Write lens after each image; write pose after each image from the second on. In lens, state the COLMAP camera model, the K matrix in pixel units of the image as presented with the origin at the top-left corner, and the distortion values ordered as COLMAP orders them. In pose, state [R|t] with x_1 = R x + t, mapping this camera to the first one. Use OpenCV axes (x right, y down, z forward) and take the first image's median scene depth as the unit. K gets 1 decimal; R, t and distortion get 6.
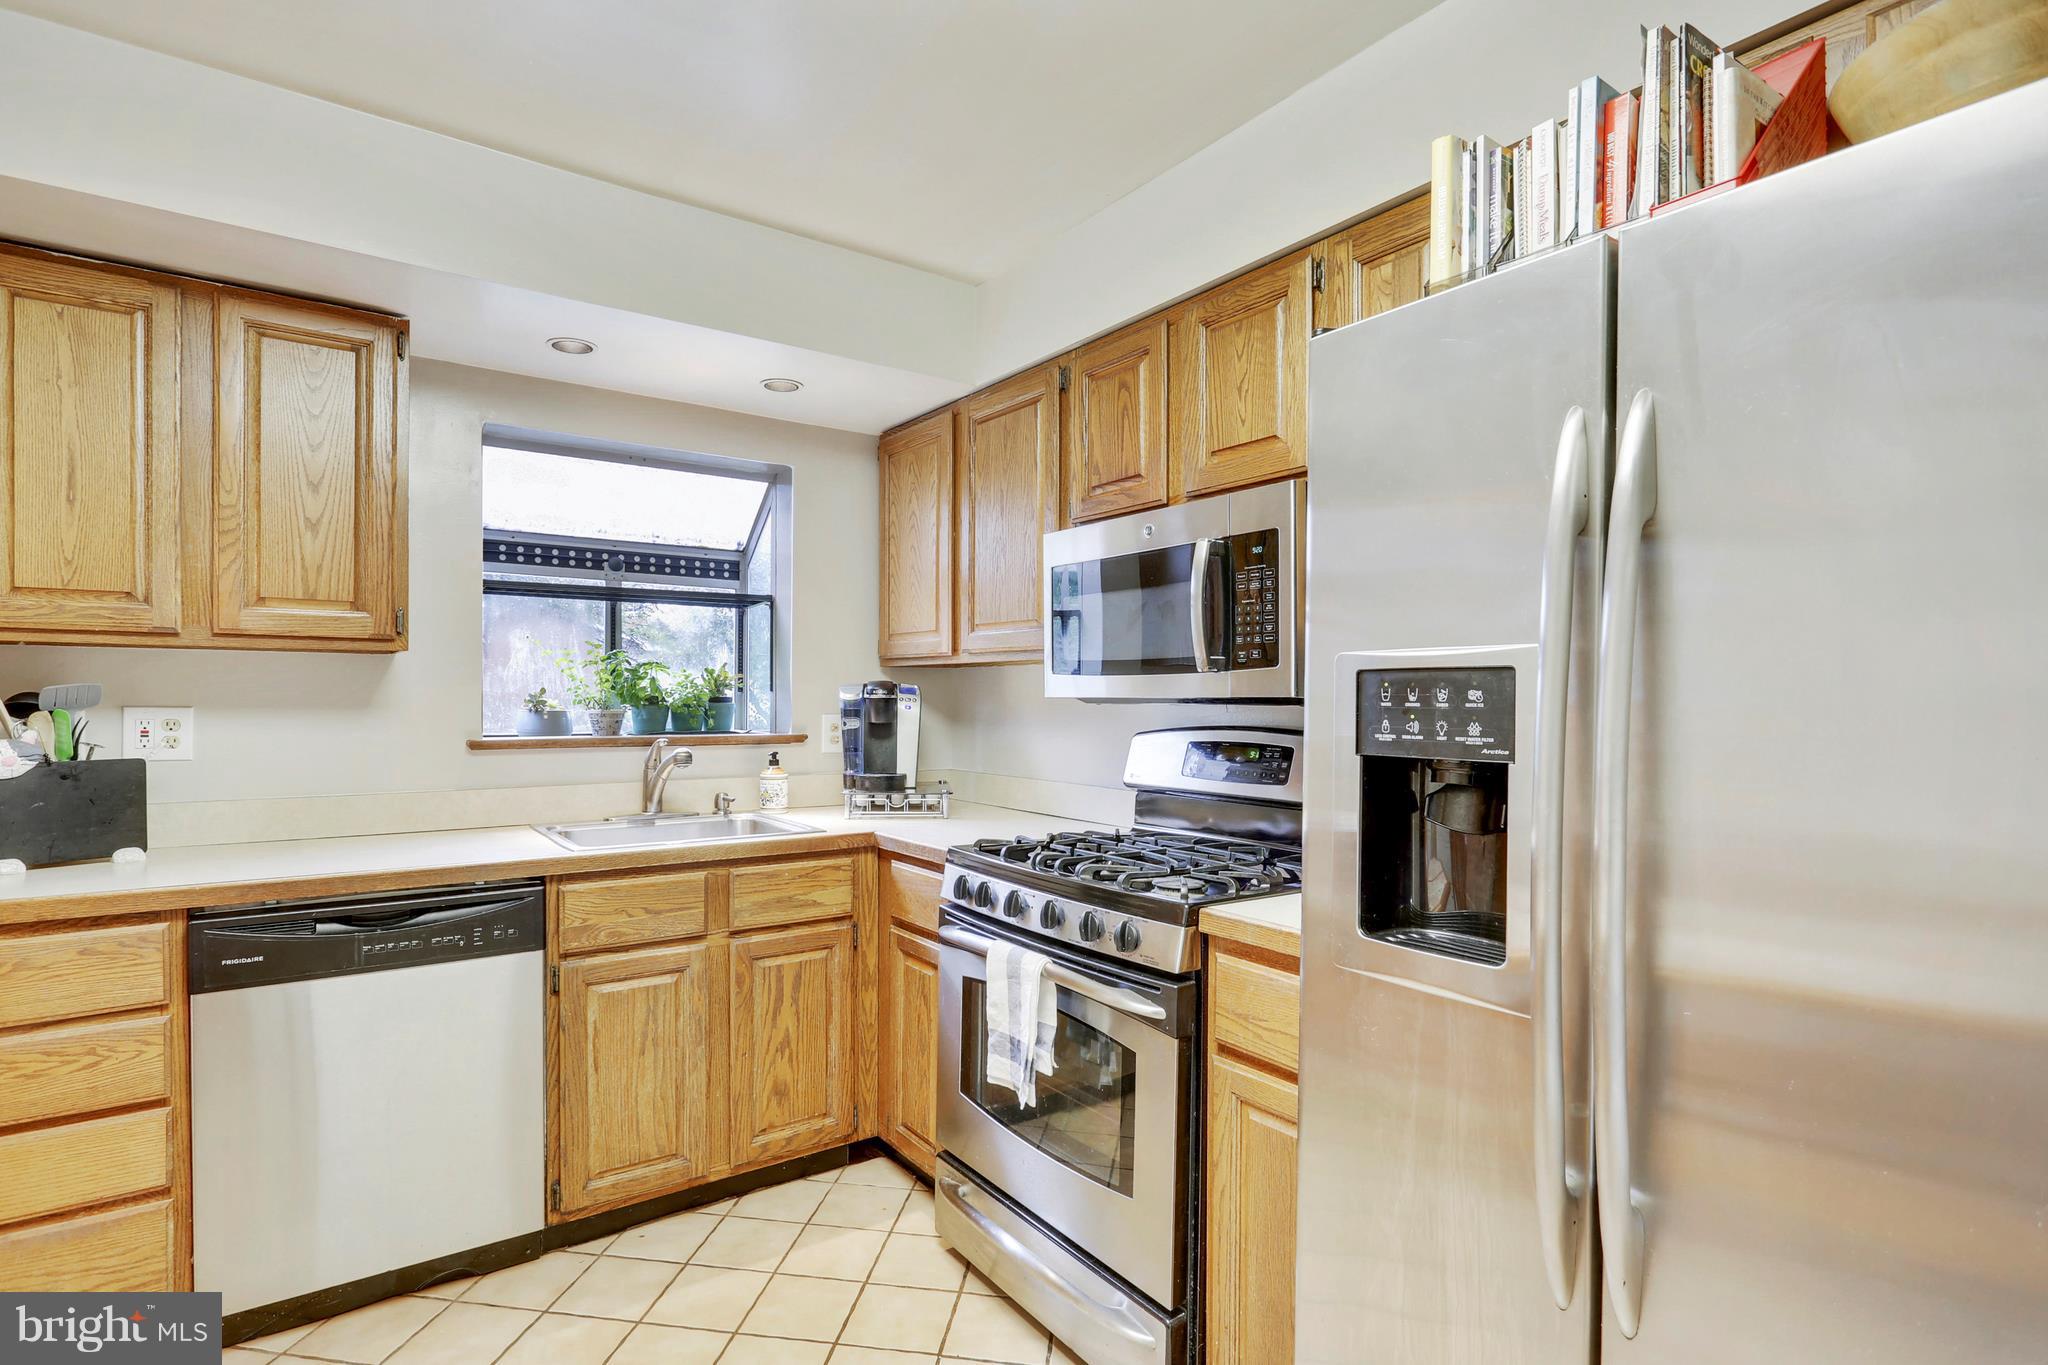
lens RADIAL K [[1000.2, 0, 1018.9], [0, 1000.2, 705.9], [0, 0, 1]] dist [-0.009743, 0.000776]
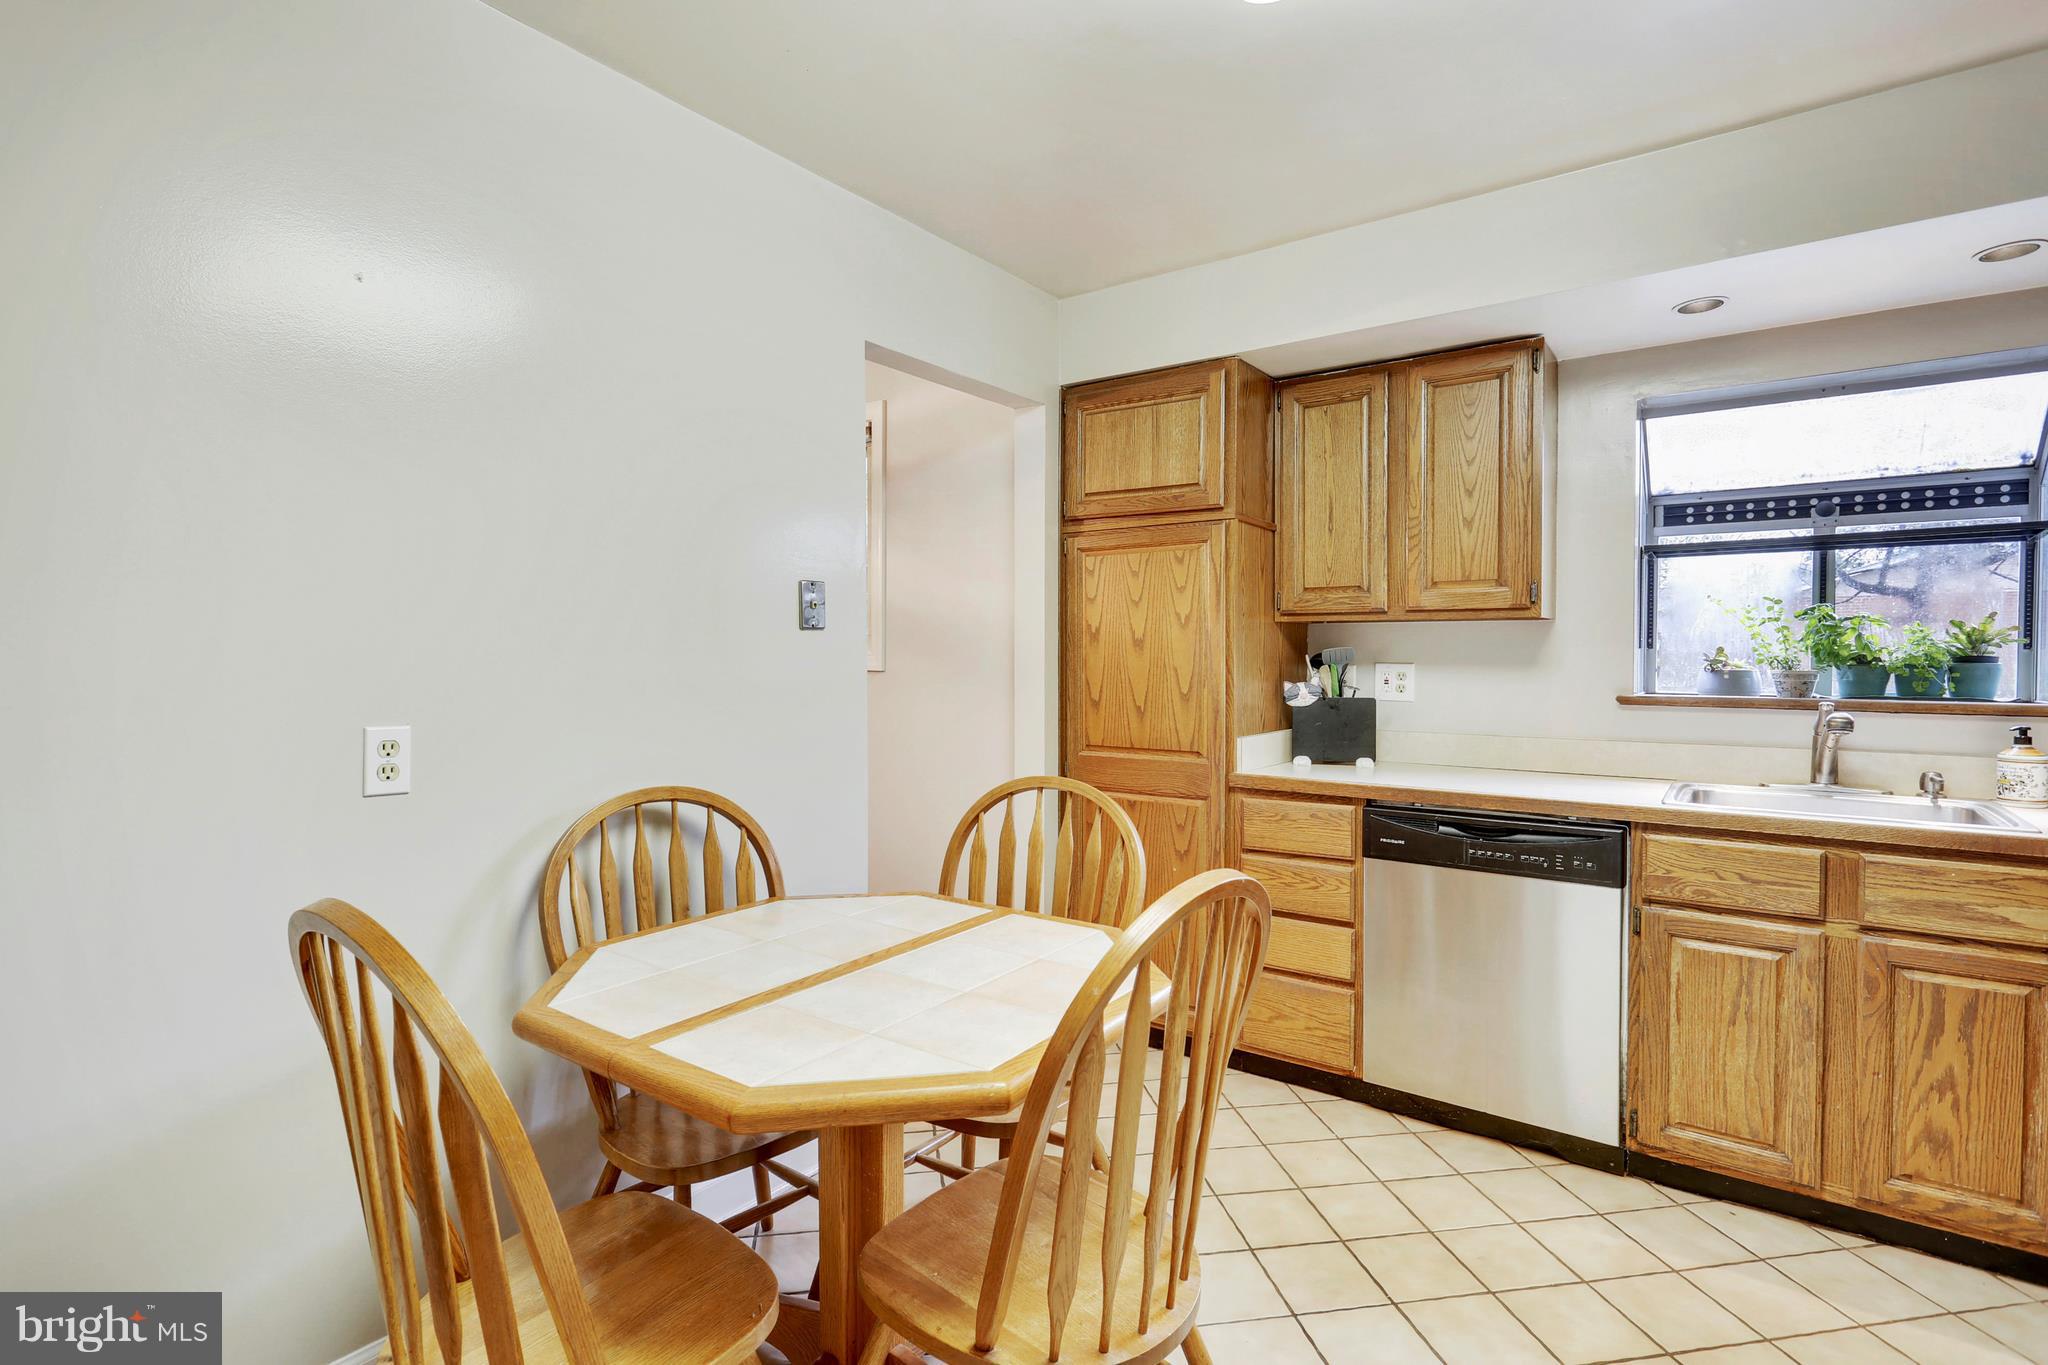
lens RADIAL K [[1012.3, 0, 1024.0], [0, 1012.3, 682.5], [0, 0, 1]] dist [-0.000829, -0.000716]
pose [[0.303359, 0.019093, -0.952685, 0.346019], [-0.009325, 0.999811, 0.017069, 0.008166], [0.952831, 0.003706, 0.303480, 0.047731]]
